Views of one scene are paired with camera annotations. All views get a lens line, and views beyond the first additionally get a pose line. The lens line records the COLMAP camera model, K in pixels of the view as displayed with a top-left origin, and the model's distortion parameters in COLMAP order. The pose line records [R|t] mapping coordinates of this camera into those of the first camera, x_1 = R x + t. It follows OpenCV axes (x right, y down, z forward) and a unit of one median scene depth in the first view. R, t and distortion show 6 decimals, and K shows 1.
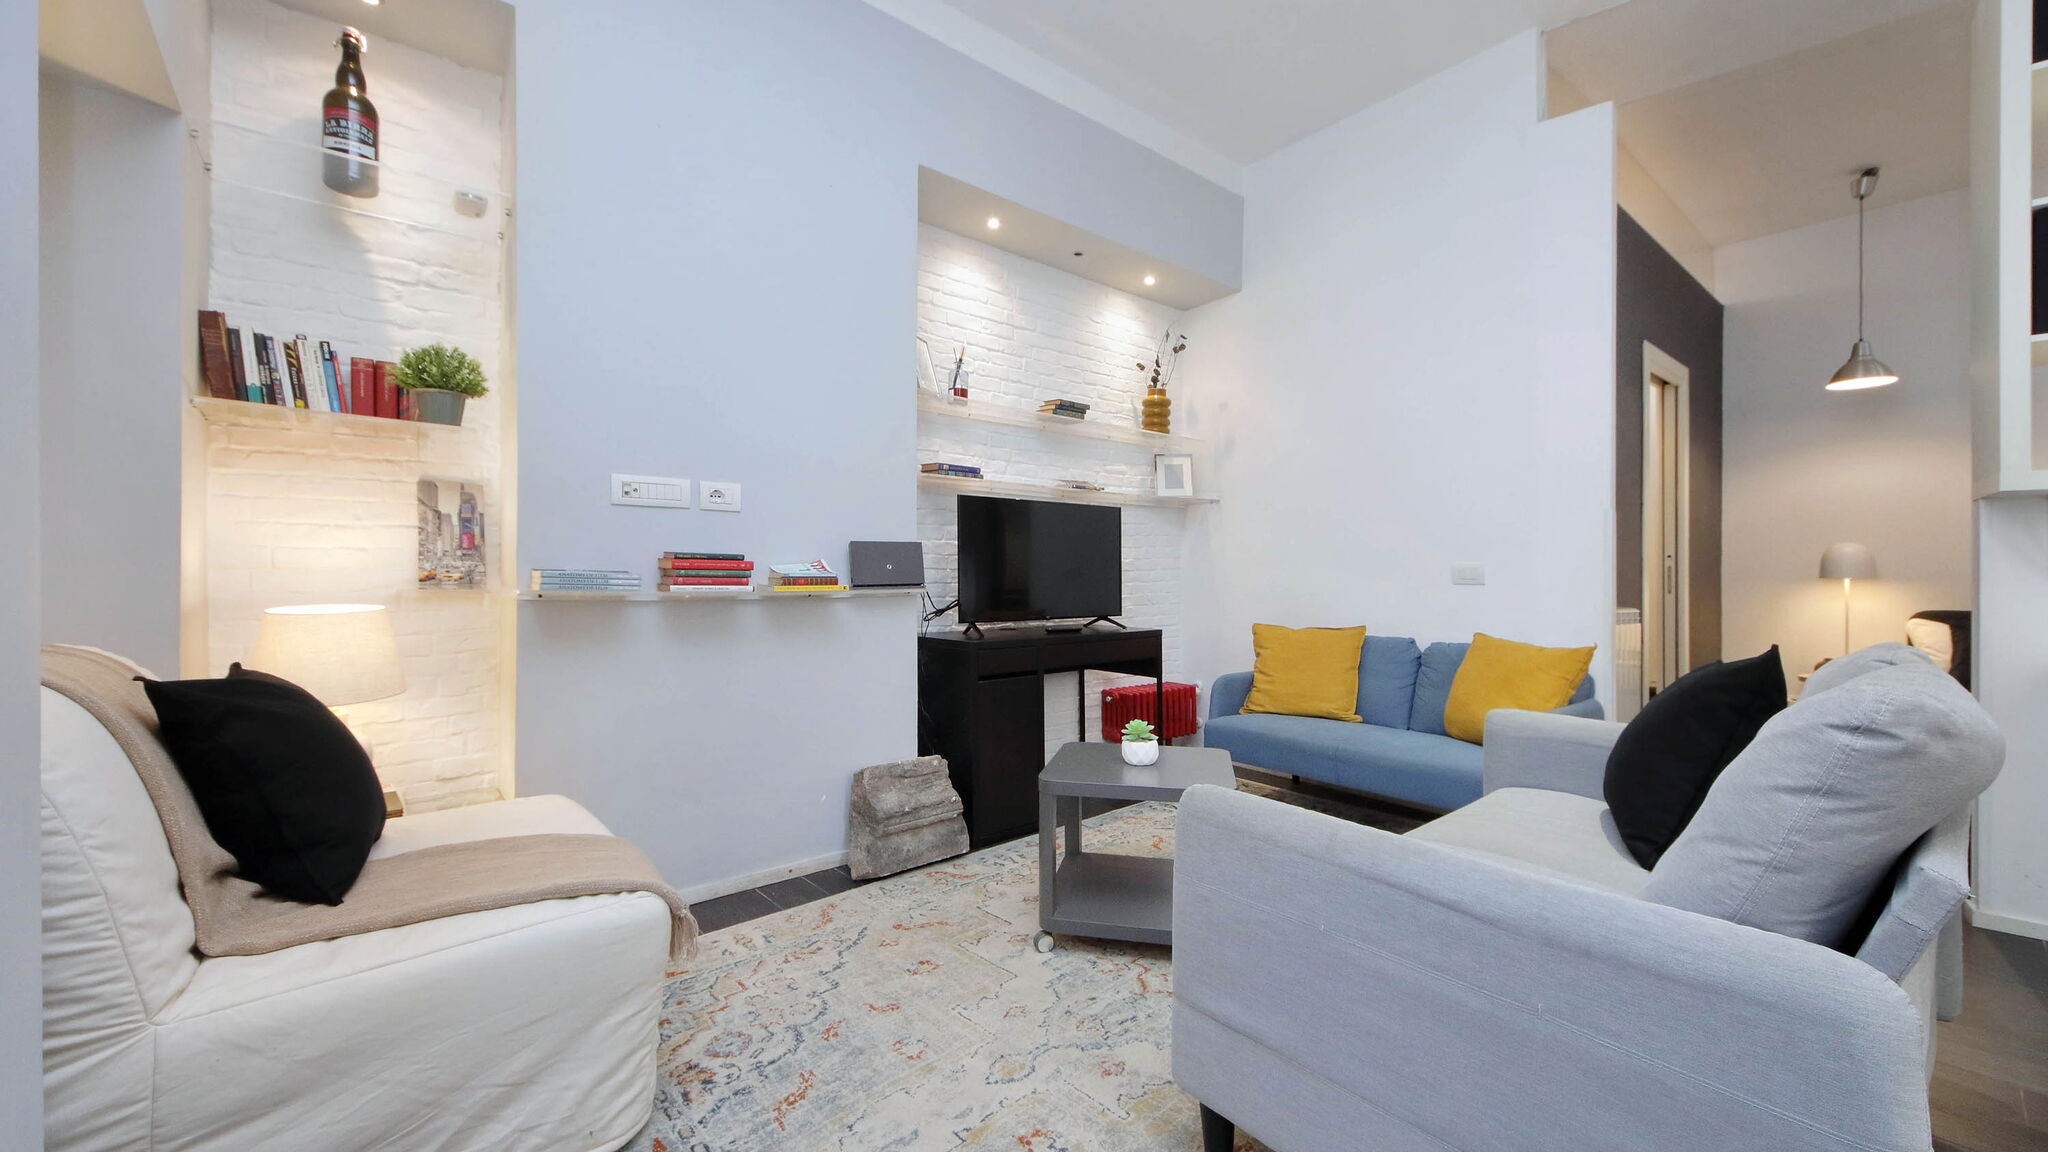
lens RADIAL K [[763.8, 0, 996.9], [0, 763.8, 578.9], [0, 0, 1]] dist [-0.000570, -0.000202]
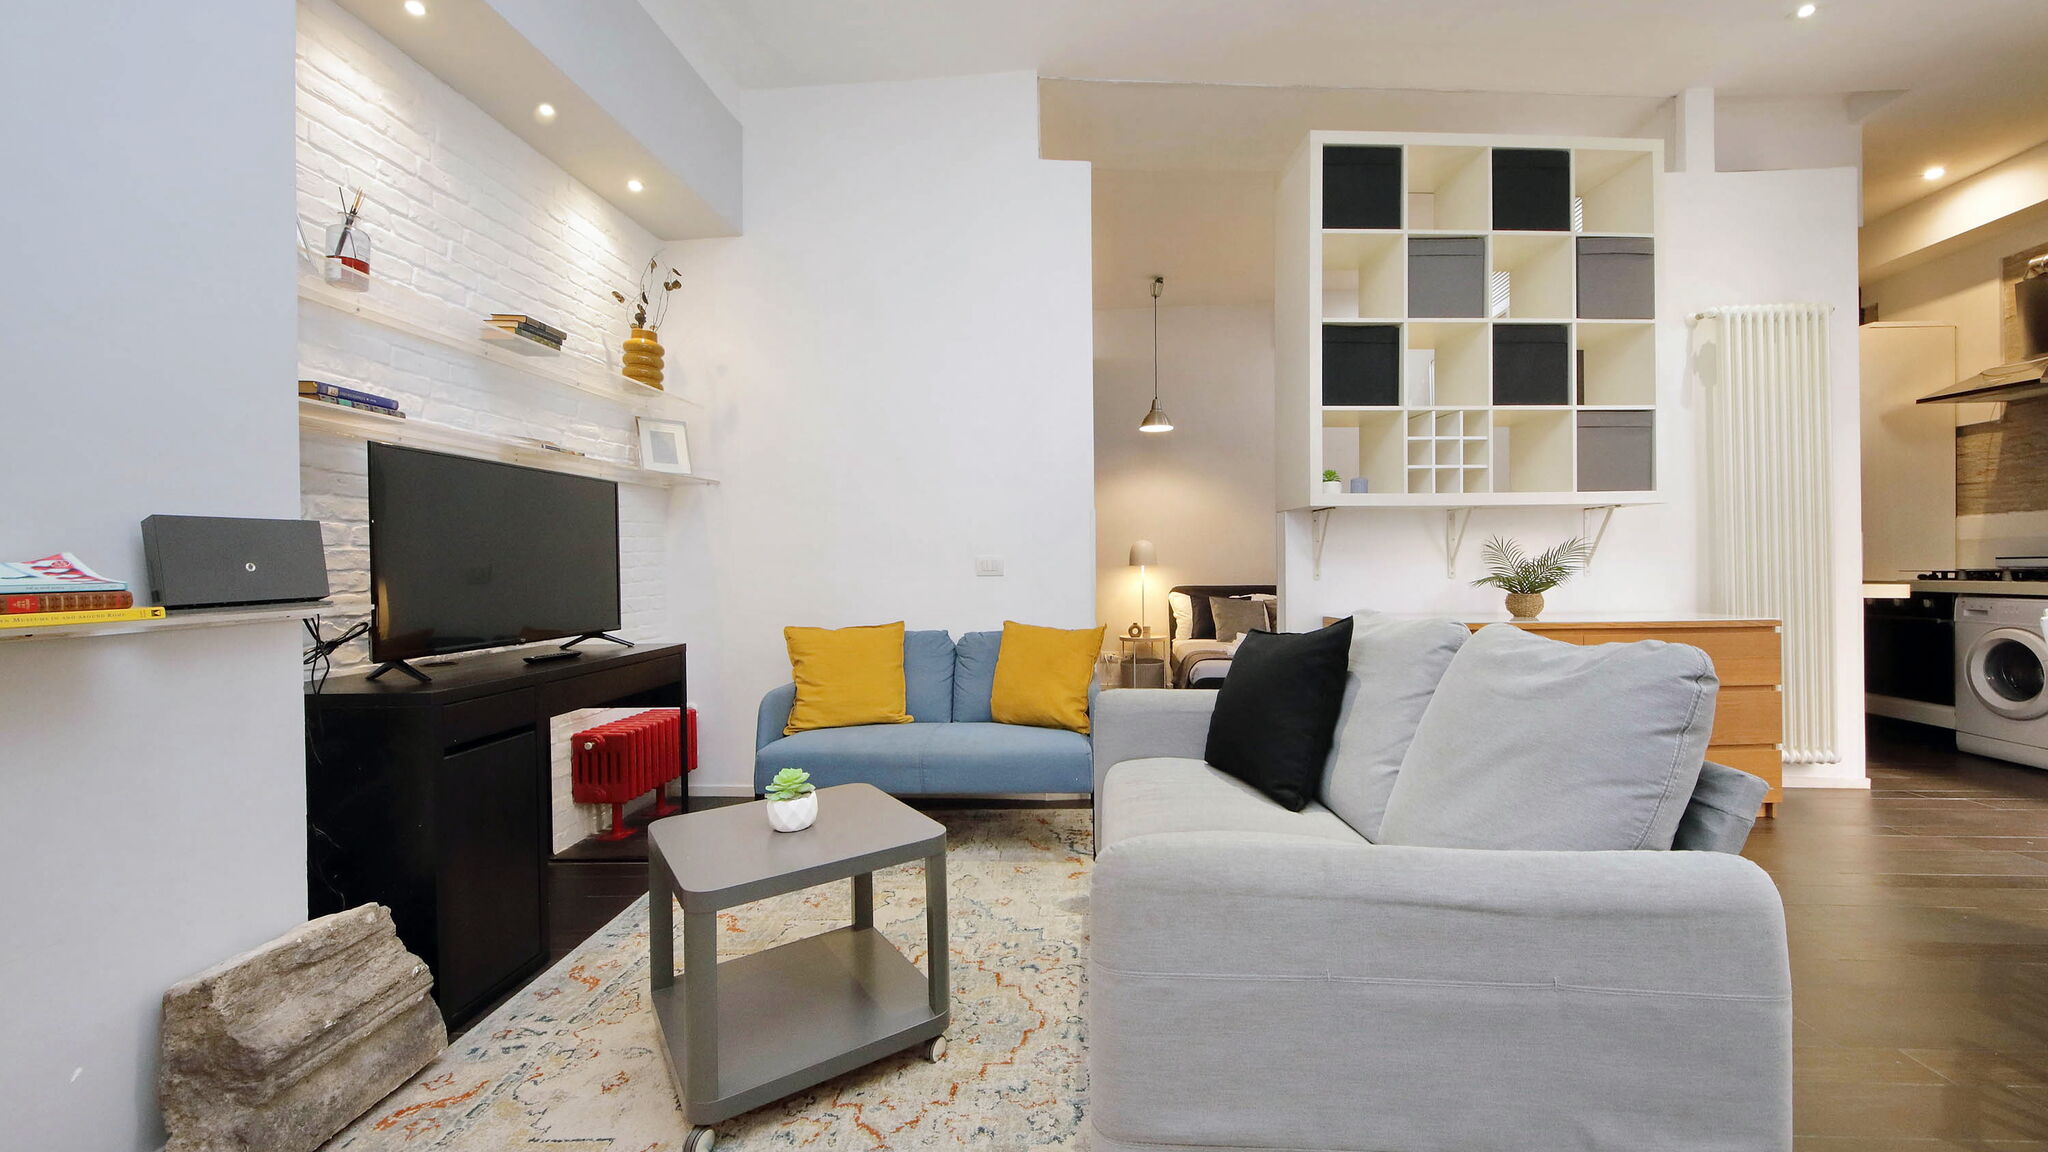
lens RADIAL K [[798.6, 0, 1038.1], [0, 798.6, 570.1], [0, 0, 1]] dist [0.020271, -0.013648]
pose [[0.678806, -0.018029, 0.734096, -0.159515], [0.021542, 0.999757, 0.004634, -0.004481], [-0.734001, 0.012668, 0.679030, 0.218876]]
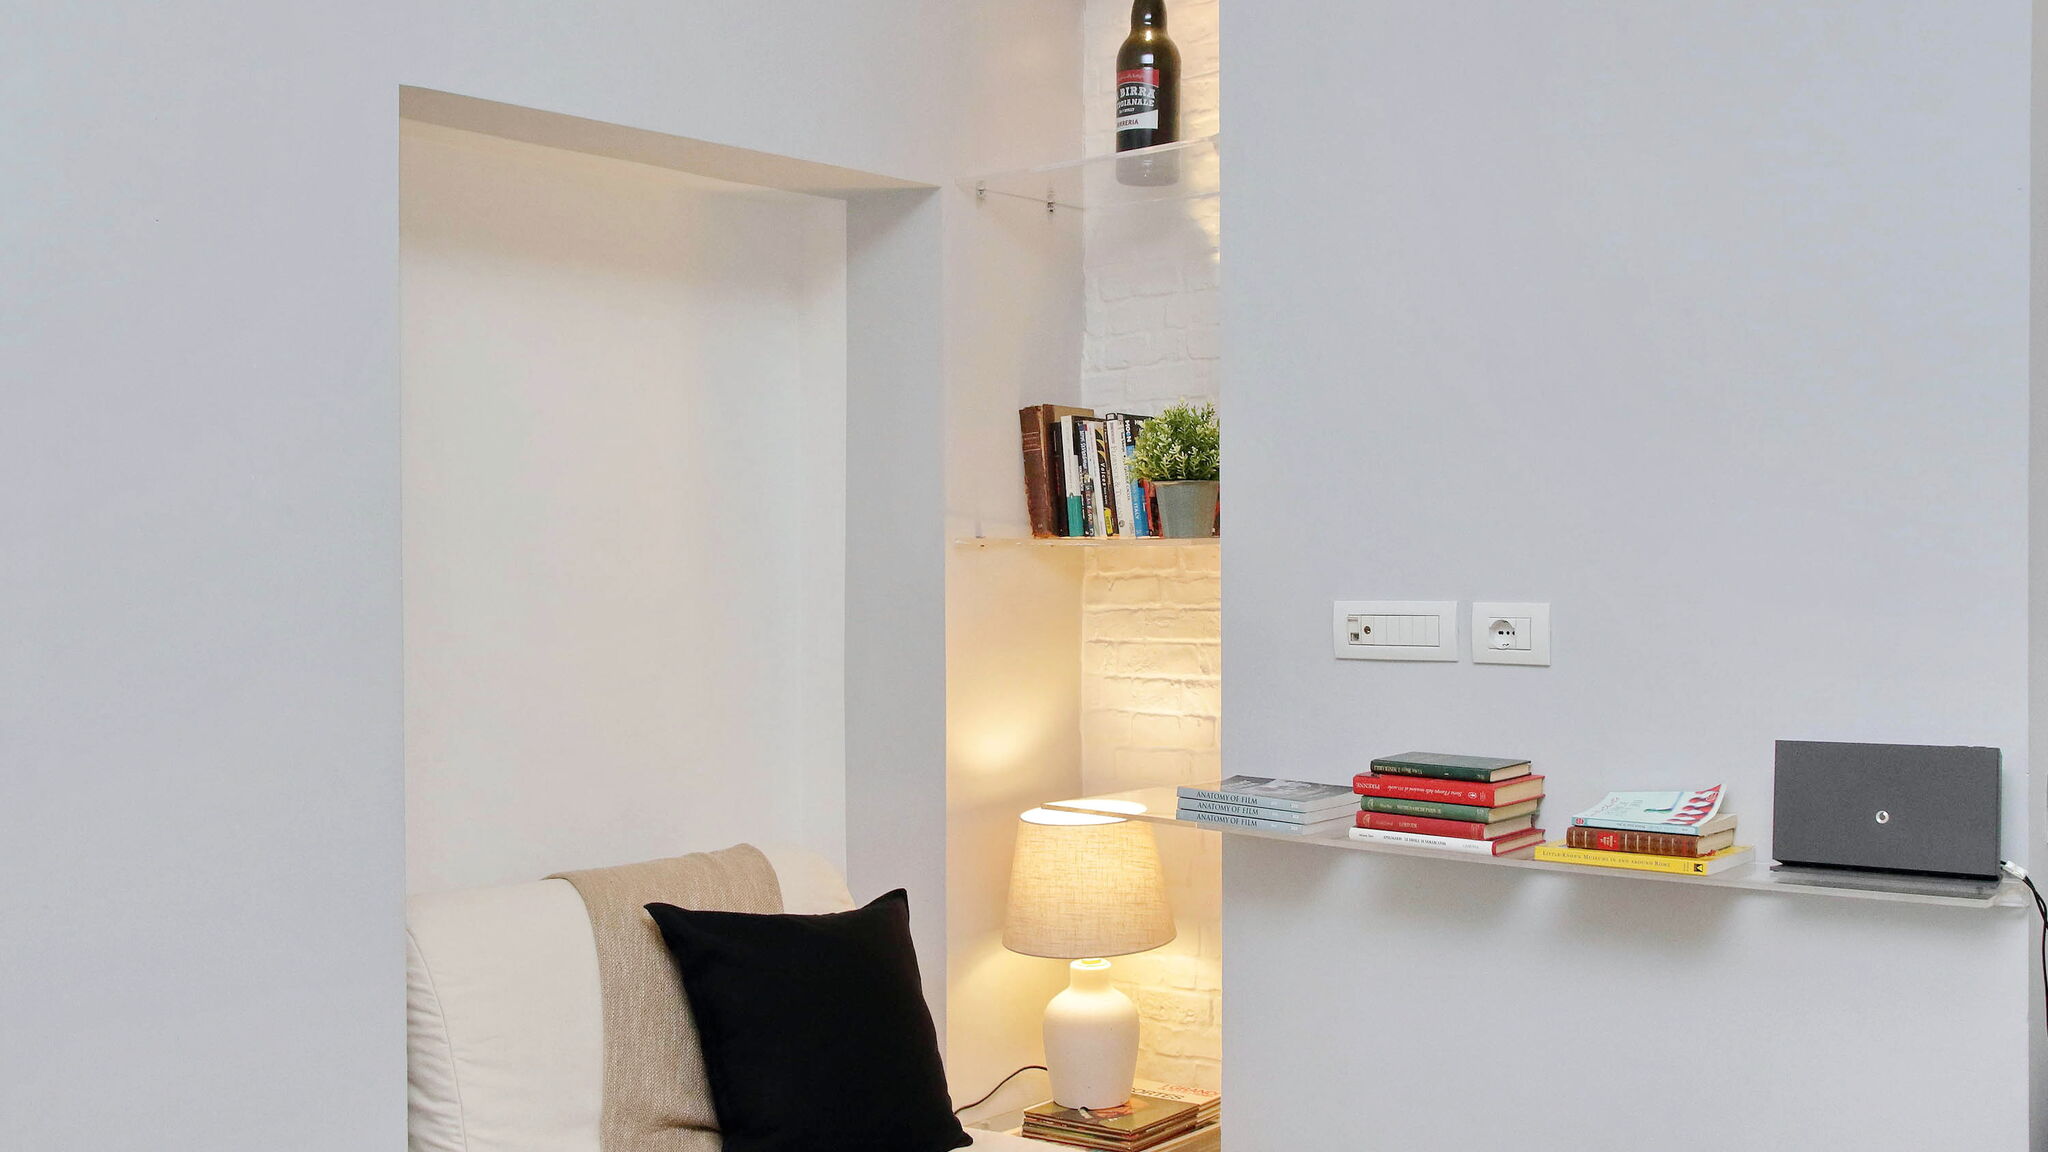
lens RADIAL K [[2013.5, 0, 1024.0], [0, 2013.5, 576.0], [0, 0, 1]] dist [0.004720, 0.002228]
pose [[0.194298, -0.014840, -0.980830, 0.629725], [0.001915, 0.999889, -0.014749, -0.104707], [0.980941, 0.000988, 0.194305, 0.407464]]
